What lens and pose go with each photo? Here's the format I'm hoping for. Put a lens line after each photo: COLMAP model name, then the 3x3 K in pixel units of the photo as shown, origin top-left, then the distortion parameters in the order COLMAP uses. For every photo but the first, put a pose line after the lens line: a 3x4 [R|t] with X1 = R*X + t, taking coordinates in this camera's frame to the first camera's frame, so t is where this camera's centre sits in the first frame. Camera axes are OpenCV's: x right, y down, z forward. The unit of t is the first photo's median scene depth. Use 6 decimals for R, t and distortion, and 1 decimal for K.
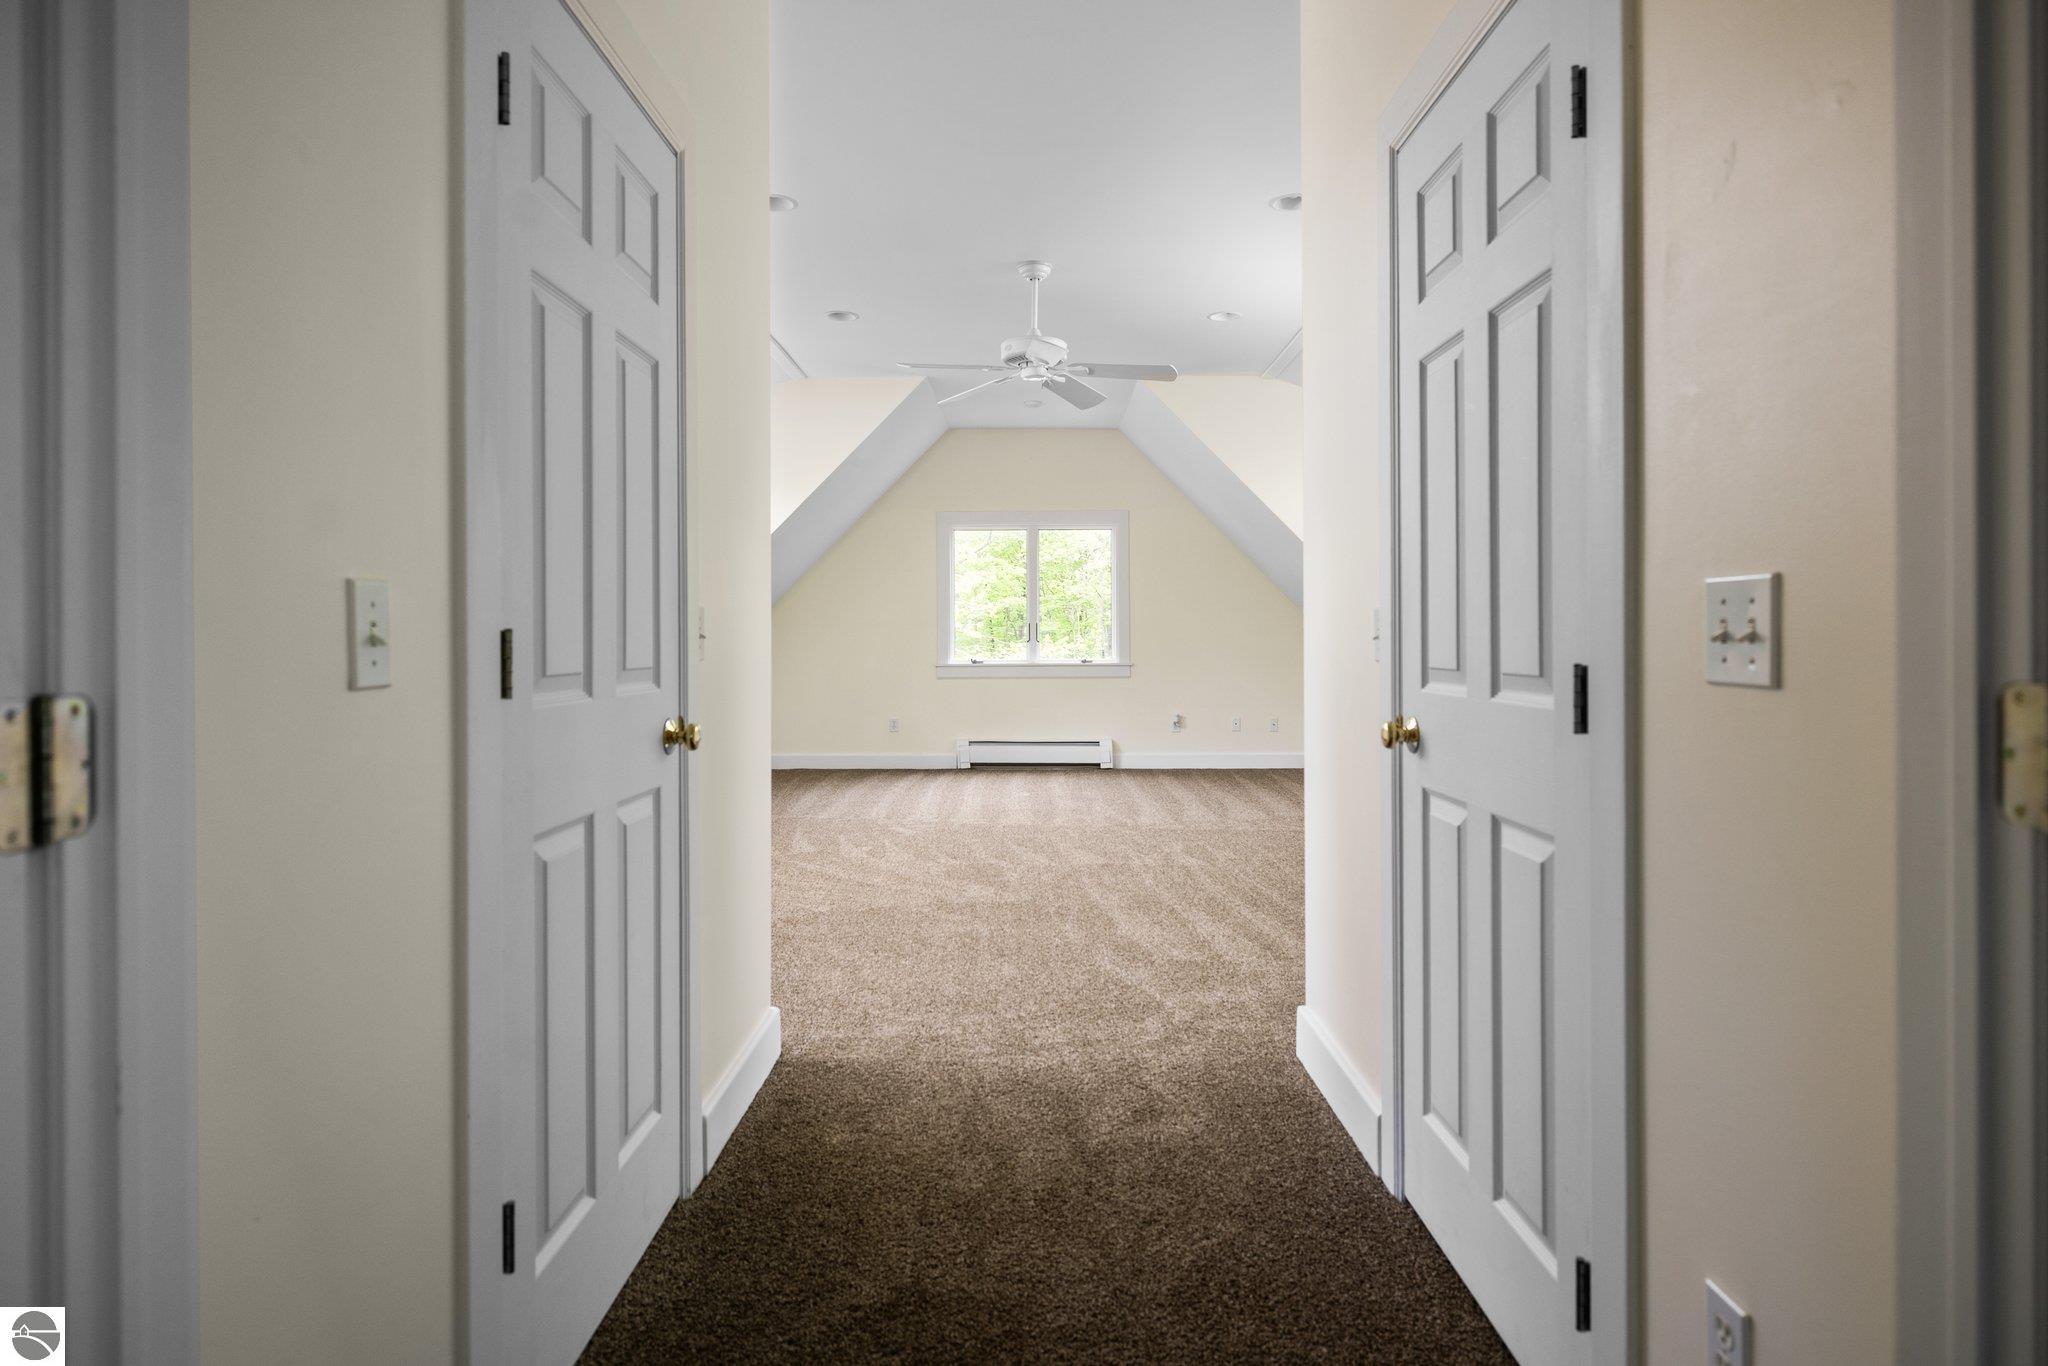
lens RADIAL K [[1154.5, 0, 1021.2], [0, 1154.5, 657.4], [0, 0, 1]] dist [0.001220, 0.000196]
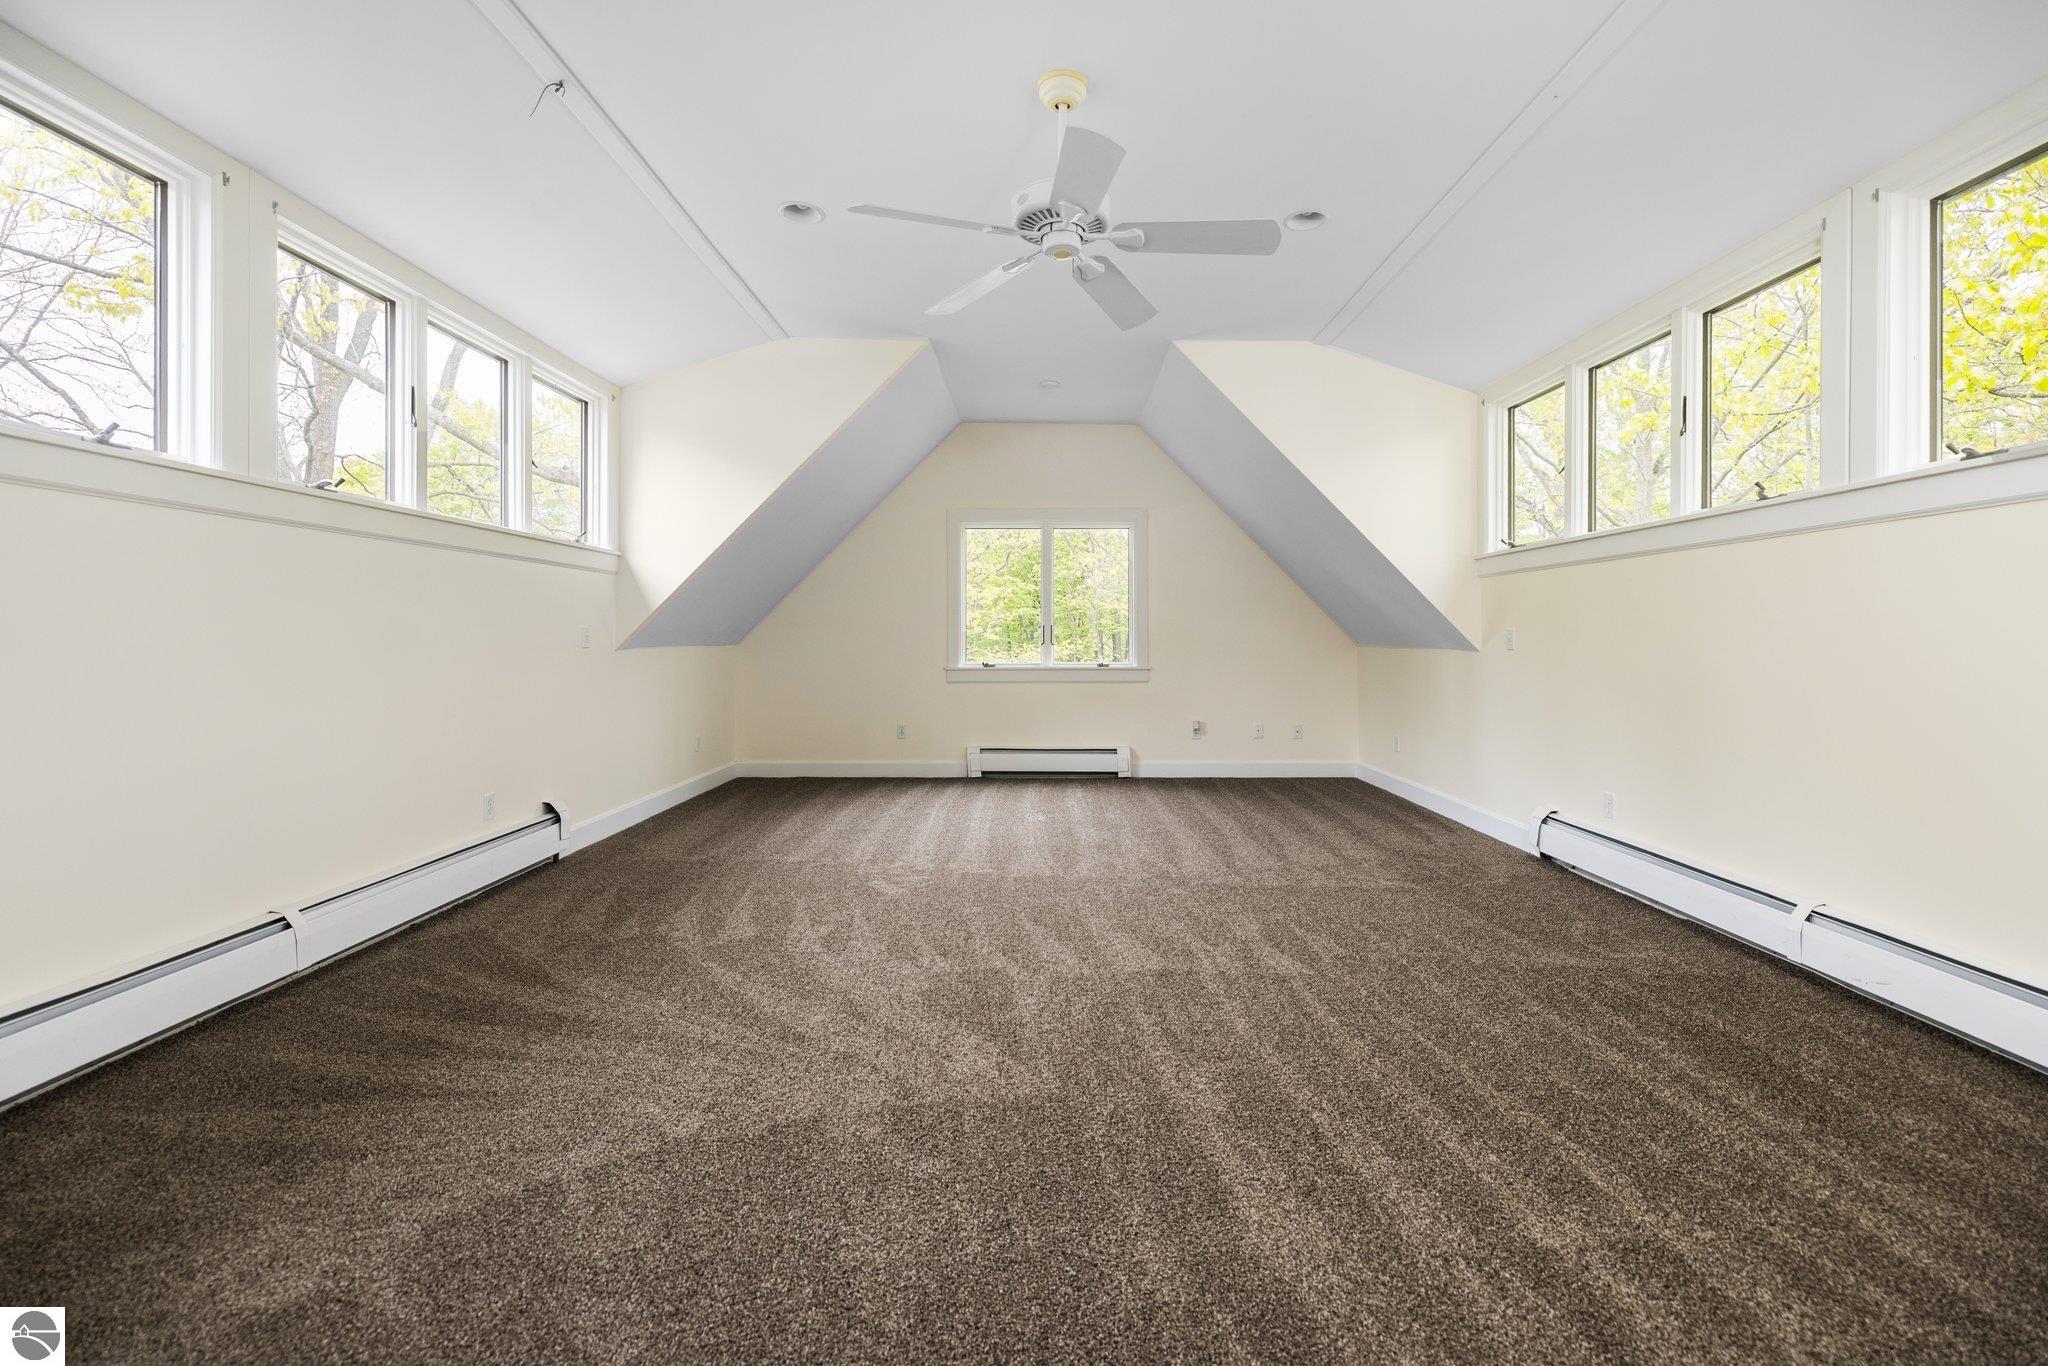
lens RADIAL K [[878.6, 0, 1033.6], [0, 878.6, 652.9], [0, 0, 1]] dist [0.001663, 0.000226]
pose [[0.999992, 0.003070, 0.002492, -0.003365], [-0.003063, 0.999991, -0.002784, -0.004905], [-0.002501, 0.002777, 0.999993, 0.296637]]
